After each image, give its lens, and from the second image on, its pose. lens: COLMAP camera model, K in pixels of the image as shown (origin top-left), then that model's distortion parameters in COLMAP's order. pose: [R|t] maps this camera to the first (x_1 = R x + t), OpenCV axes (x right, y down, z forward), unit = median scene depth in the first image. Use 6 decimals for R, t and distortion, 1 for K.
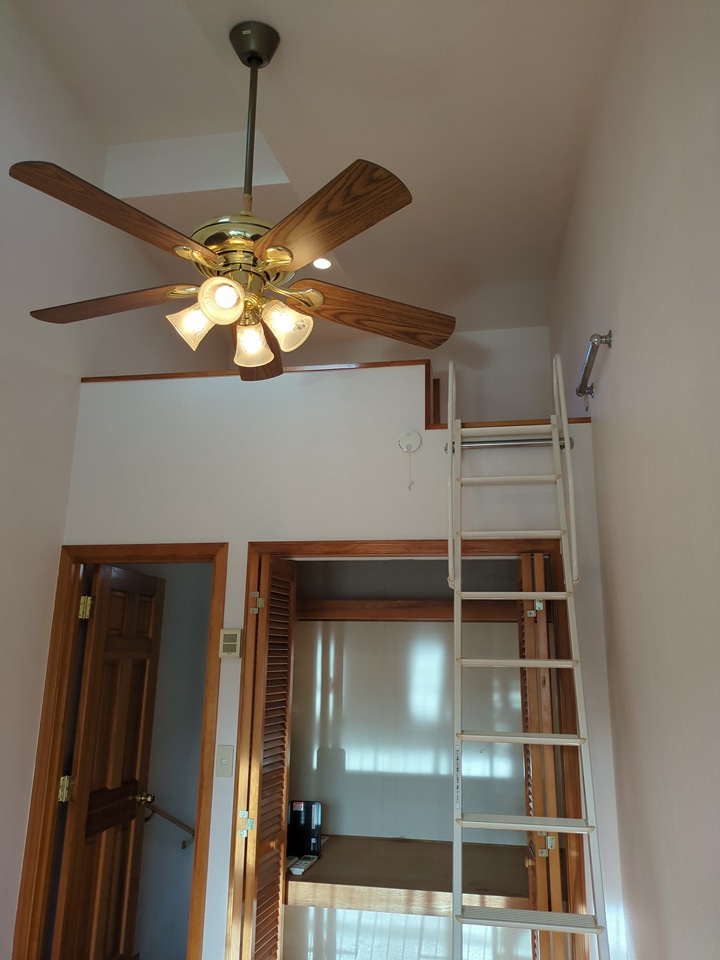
lens RADIAL K [[692.7, 0, 360.0], [0, 692.7, 480.0], [0, 0, 1]] dist [0.036803, 0.002322]
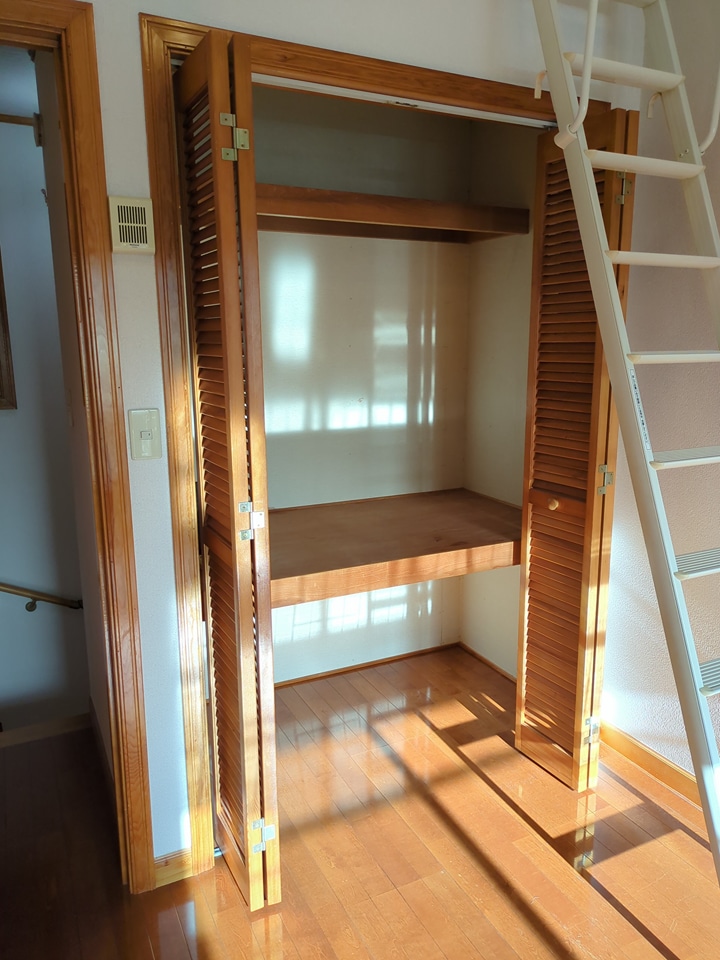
lens RADIAL K [[727.1, 0, 360.0], [0, 727.1, 480.0], [0, 0, 1]] dist [0.000163, -0.001391]
pose [[0.798892, -0.137997, 0.585431, -0.394852], [-0.134015, 0.908018, 0.396917, 0.170315], [-0.586355, -0.395550, 0.706914, 0.445480]]
